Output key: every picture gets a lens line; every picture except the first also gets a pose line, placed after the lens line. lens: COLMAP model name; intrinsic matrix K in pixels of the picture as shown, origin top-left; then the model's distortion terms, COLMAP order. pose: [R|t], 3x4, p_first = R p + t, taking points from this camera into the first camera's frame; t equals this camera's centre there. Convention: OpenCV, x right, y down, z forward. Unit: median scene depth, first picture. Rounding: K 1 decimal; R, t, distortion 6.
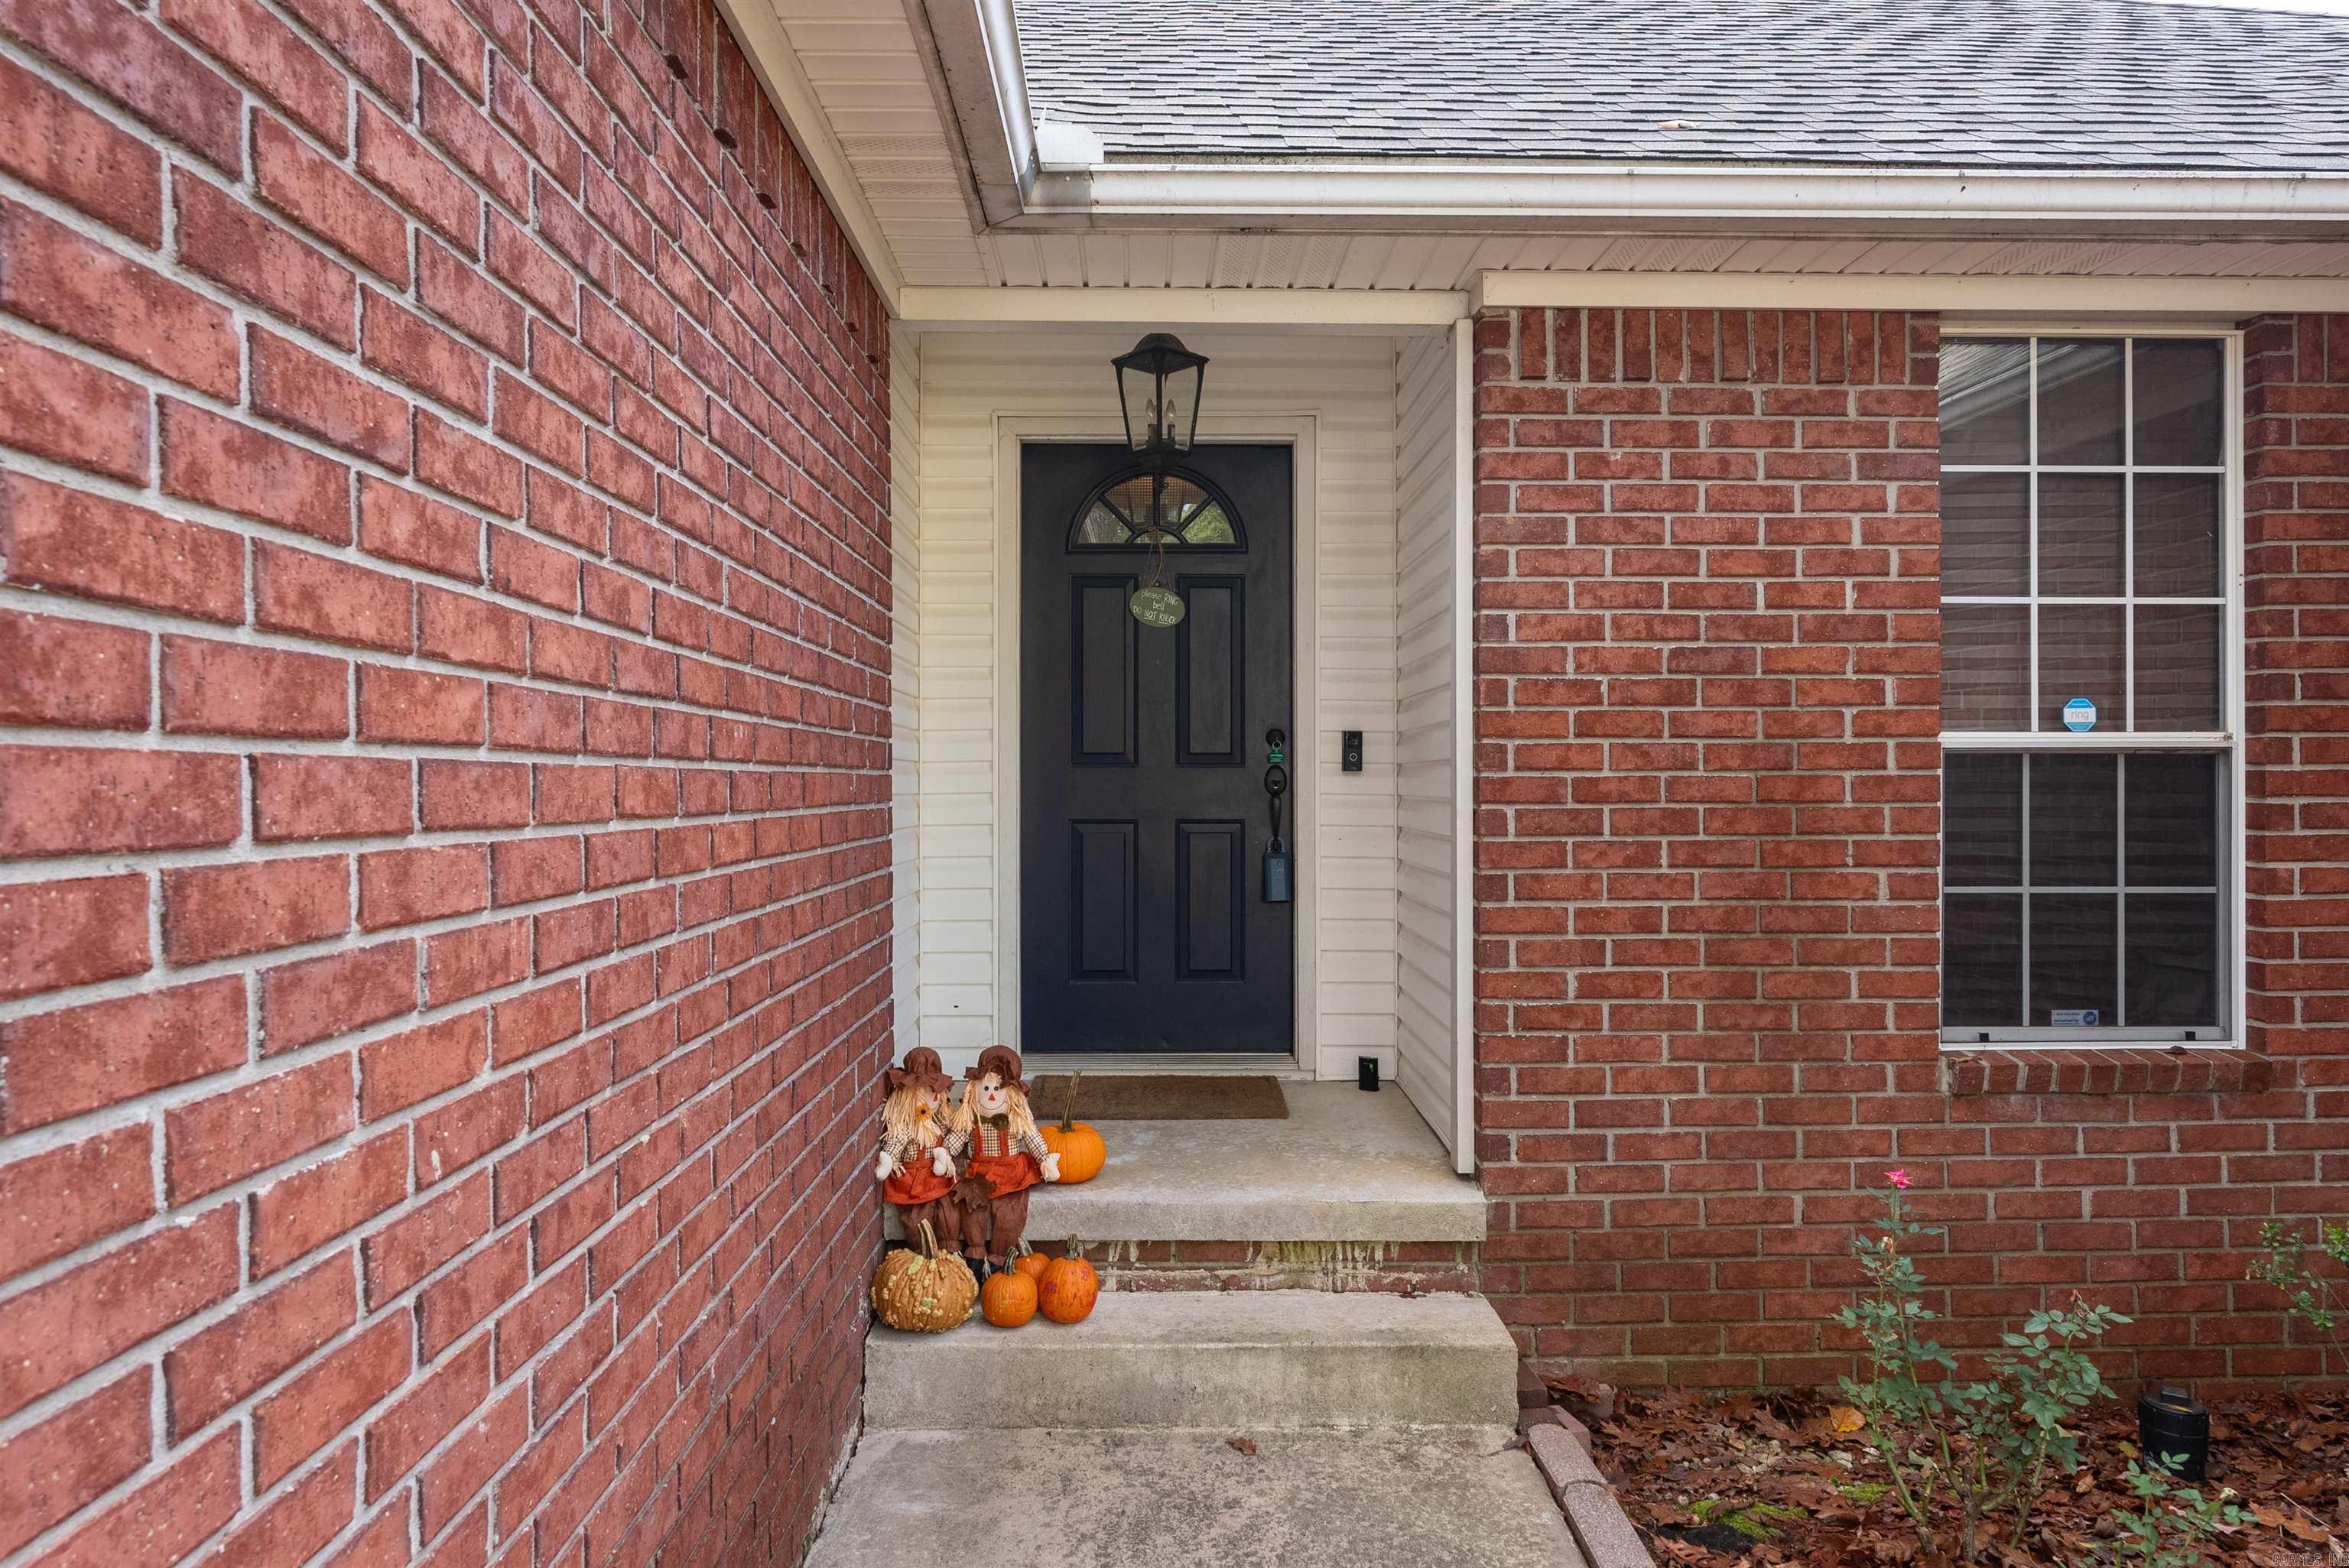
lens RADIAL K [[1477.9, 0, 1175.1], [0, 1477.9, 783.5], [0, 0, 1]] dist [0.000784, 0.000040]
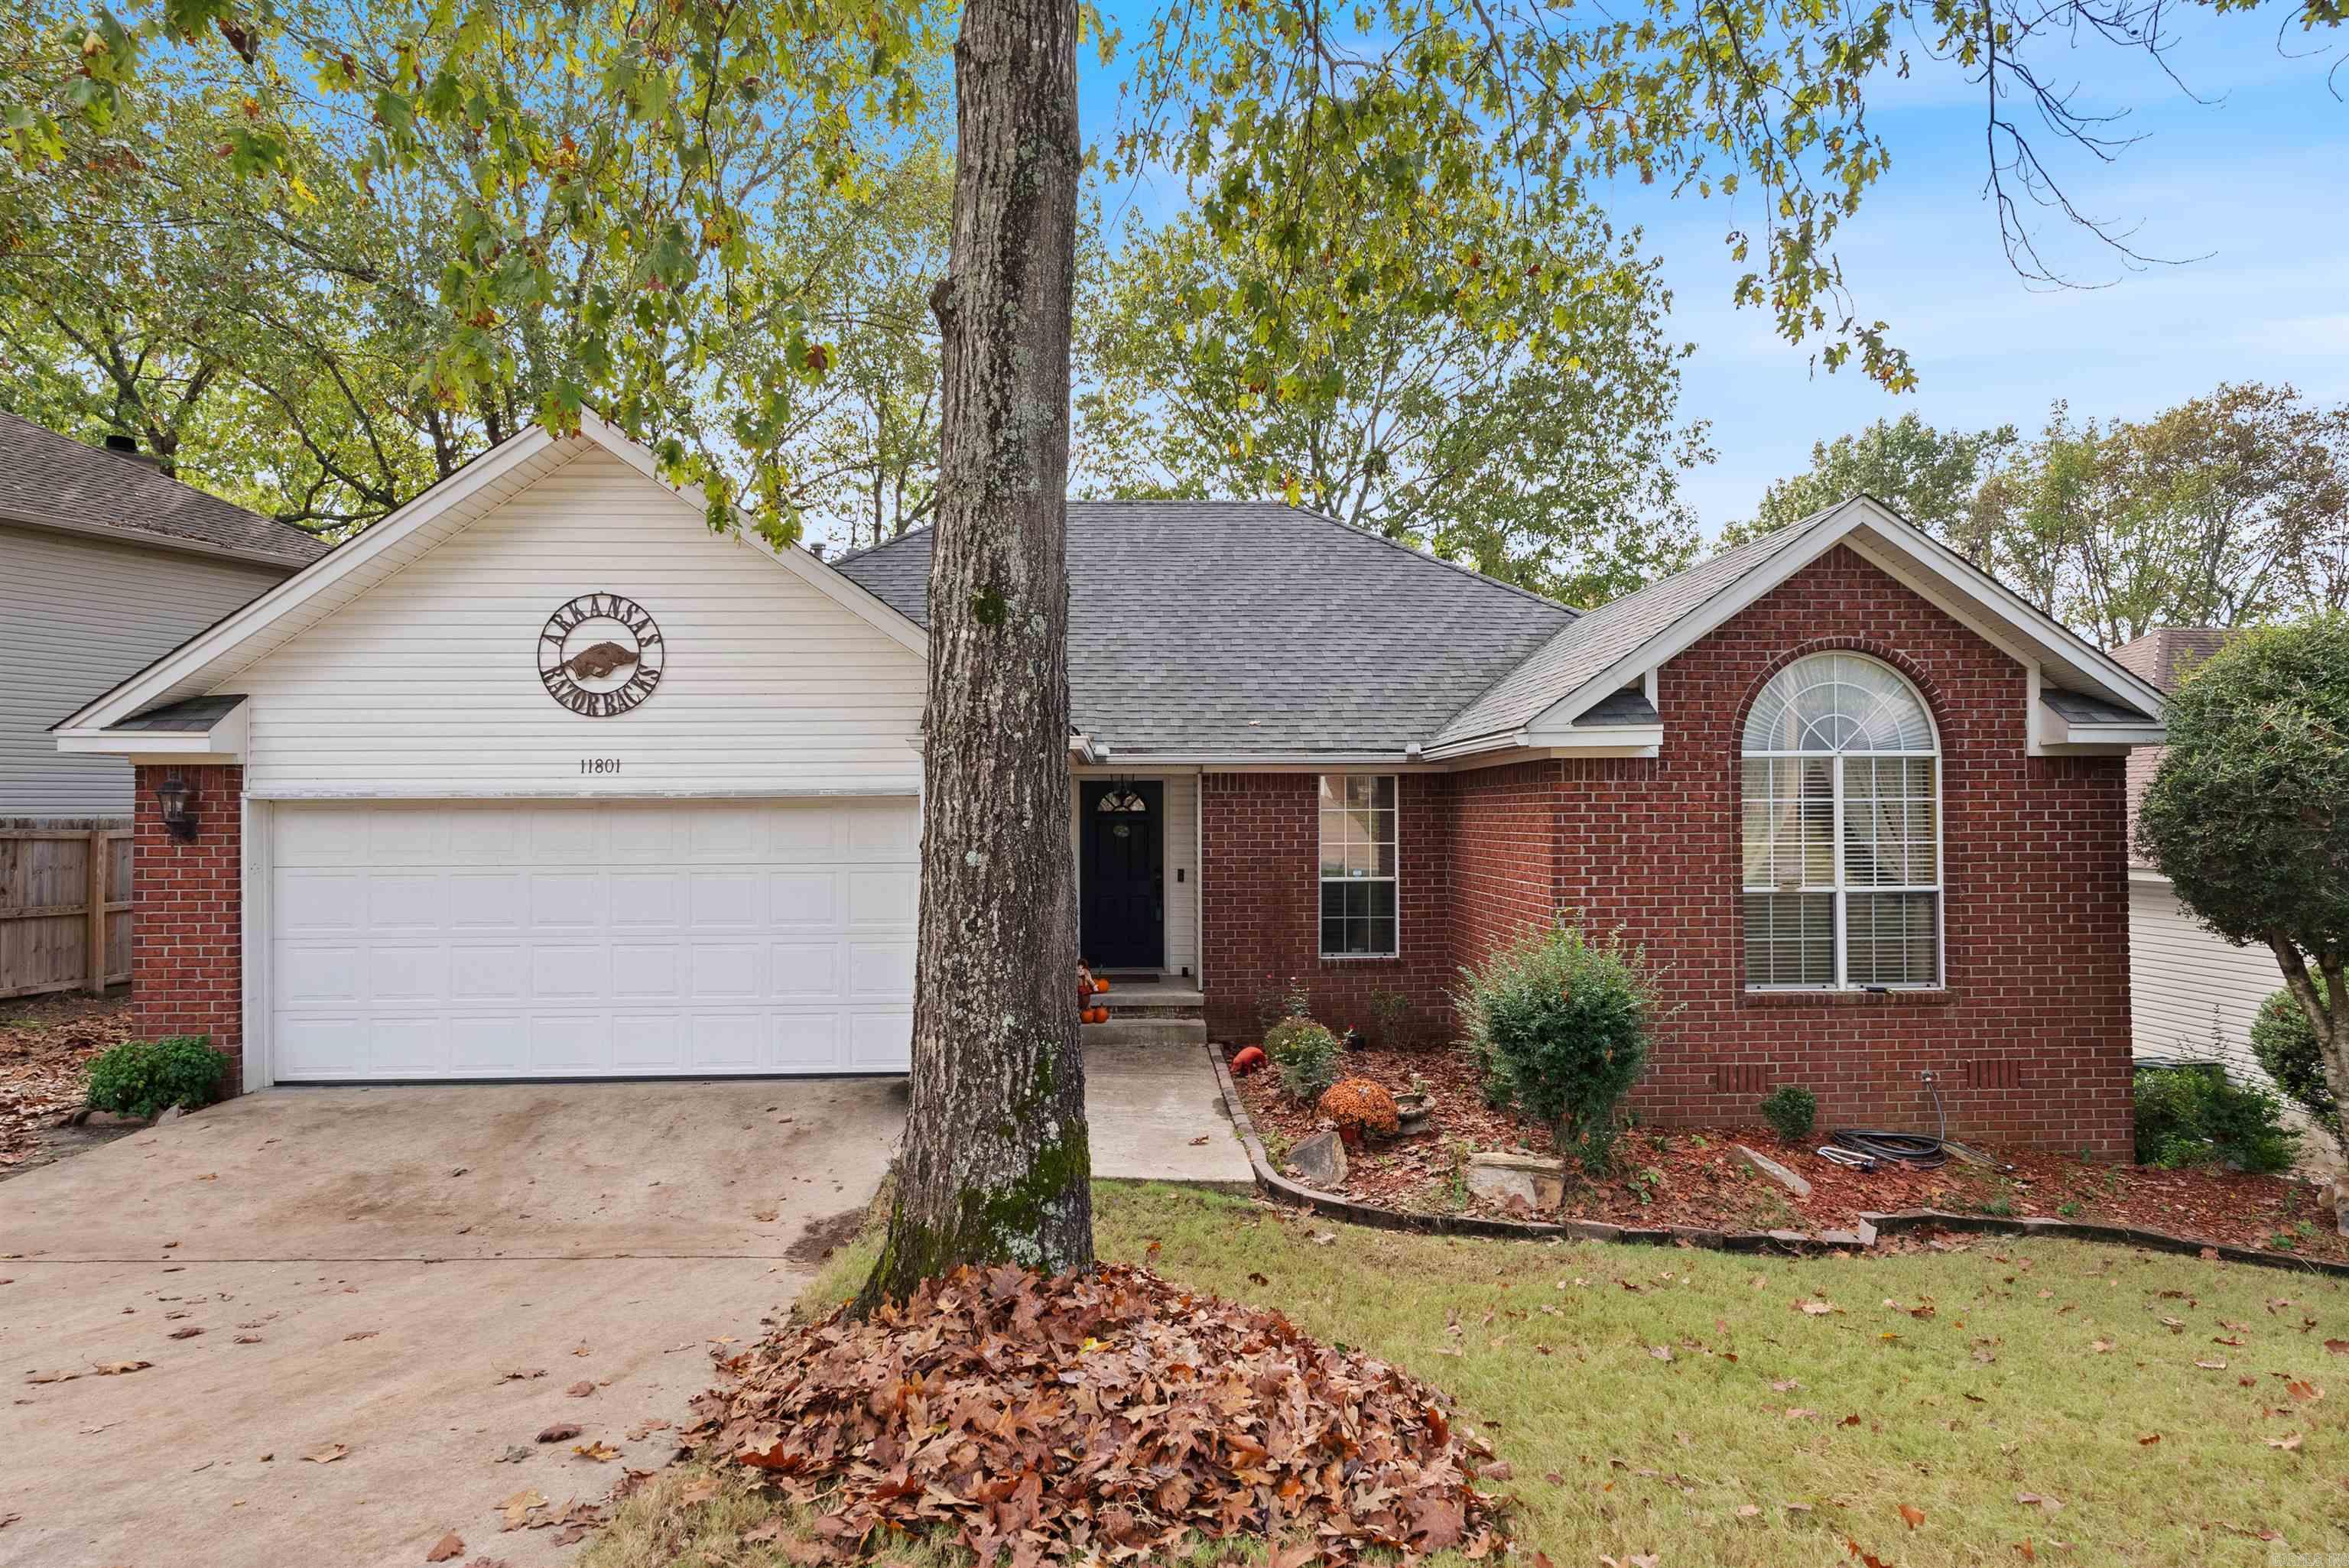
lens RADIAL K [[1294.7, 0, 1177.4], [0, 1294.7, 792.8], [0, 0, 1]] dist [-0.000163, -0.000001]
pose [[0.999482, -0.002179, 0.032098, 0.024397], [0.002691, 0.999869, -0.015935, -0.205273], [-0.032059, 0.016014, 0.999358, -2.423016]]
